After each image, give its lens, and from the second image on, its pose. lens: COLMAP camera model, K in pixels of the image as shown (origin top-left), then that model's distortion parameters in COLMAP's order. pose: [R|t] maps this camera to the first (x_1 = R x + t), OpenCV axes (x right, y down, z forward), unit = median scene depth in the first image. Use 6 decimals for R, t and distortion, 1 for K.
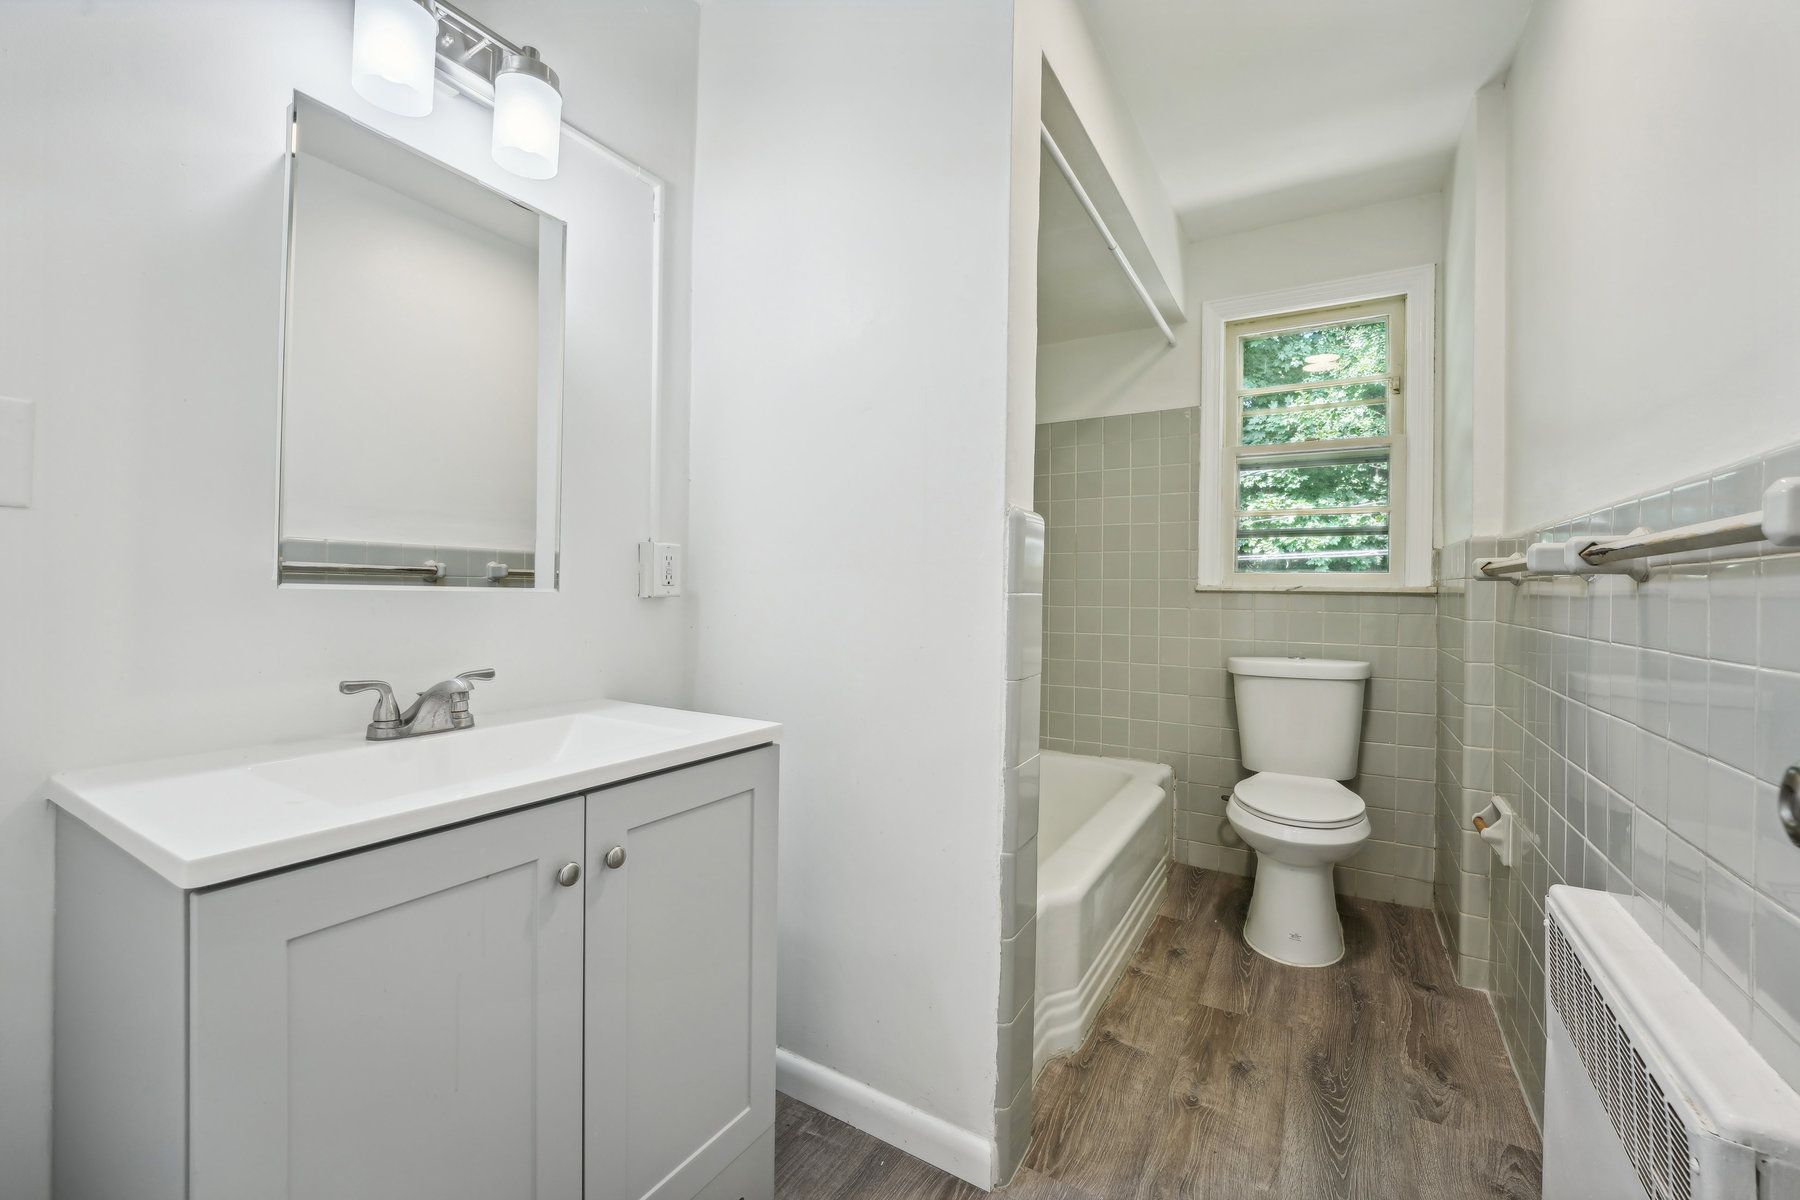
lens RADIAL K [[720.9, 0, 899.1], [0, 720.9, 587.8], [0, 0, 1]] dist [-0.015276, -0.000024]
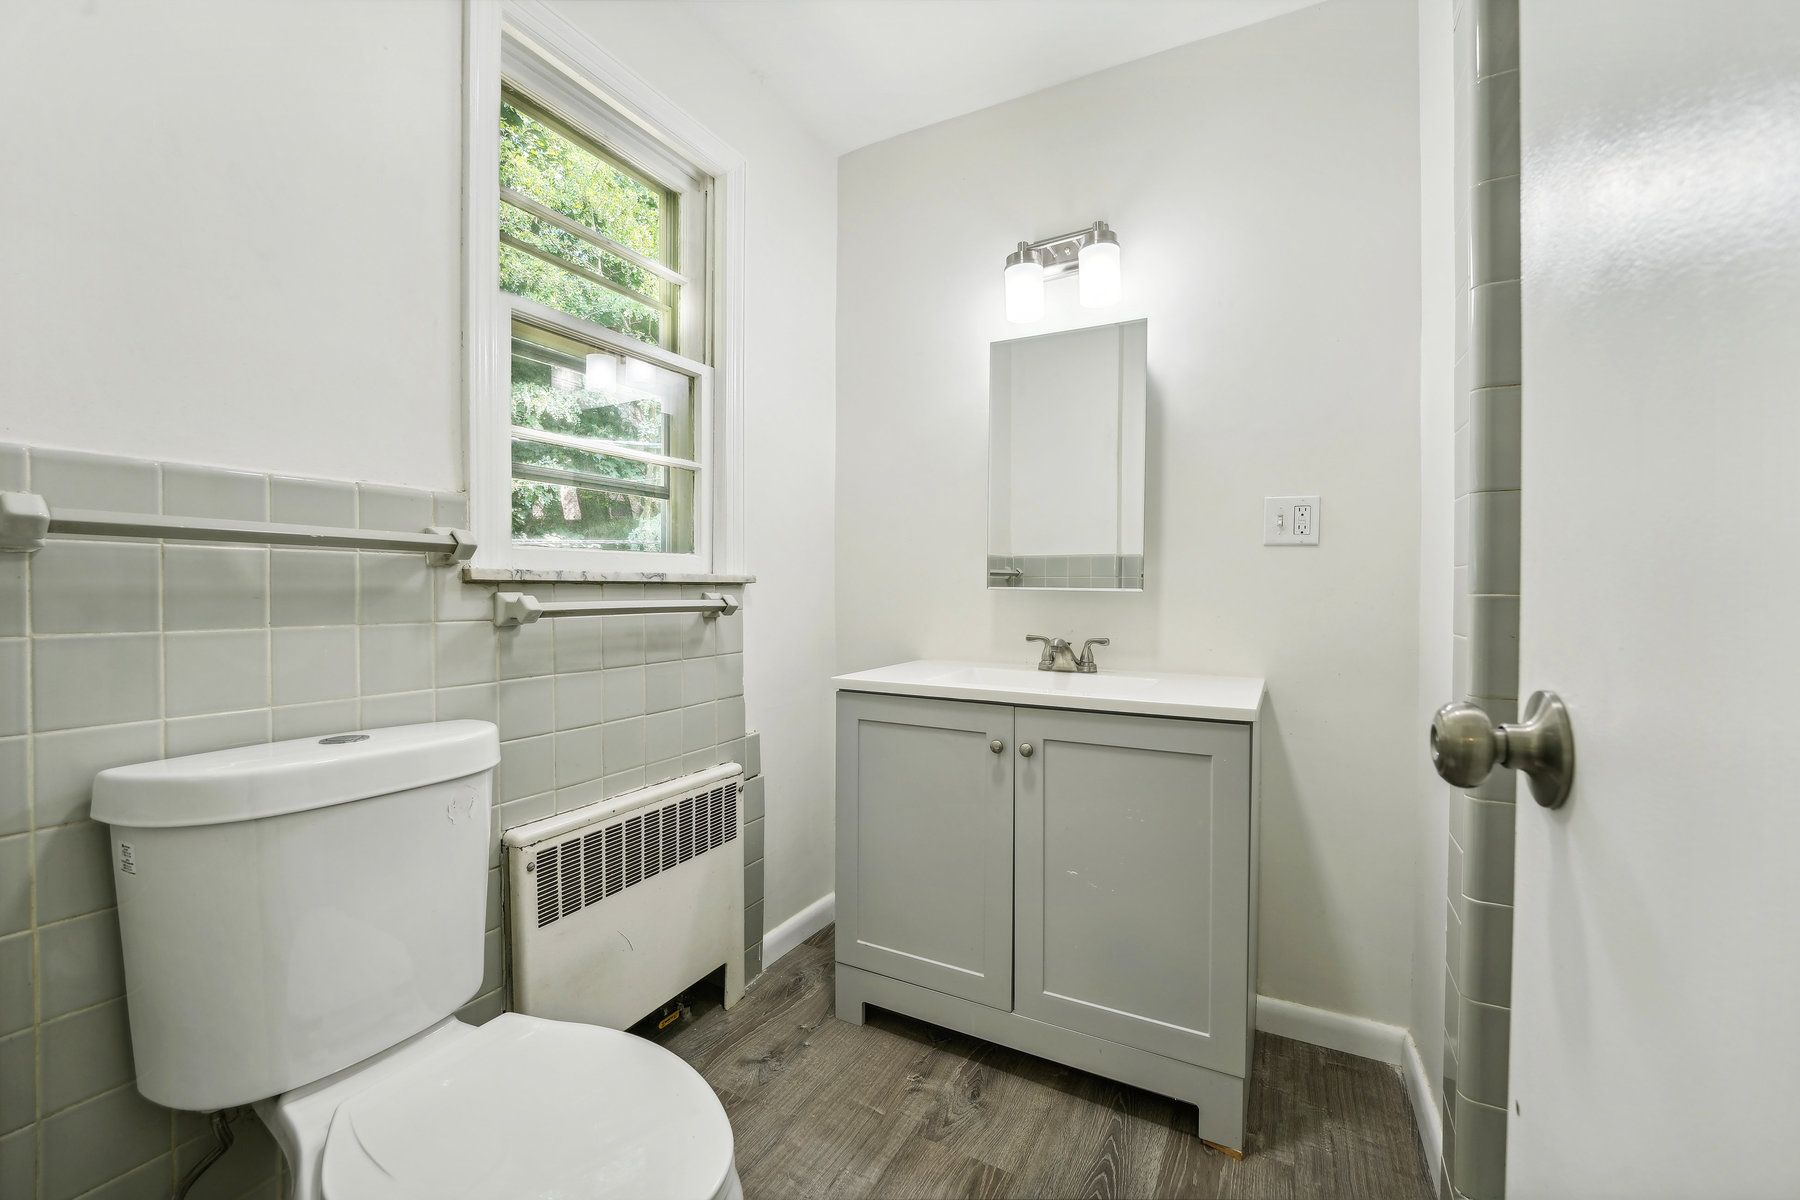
lens RADIAL K [[720.9, 0, 899.1], [0, 720.9, 587.8], [0, 0, 1]] dist [-0.015276, -0.000024]
pose [[0.051965, 0.001070, -0.998648, 1.066086], [0.006178, 0.999980, 0.001393, -0.000035], [0.998630, -0.006242, 0.051957, 0.539428]]
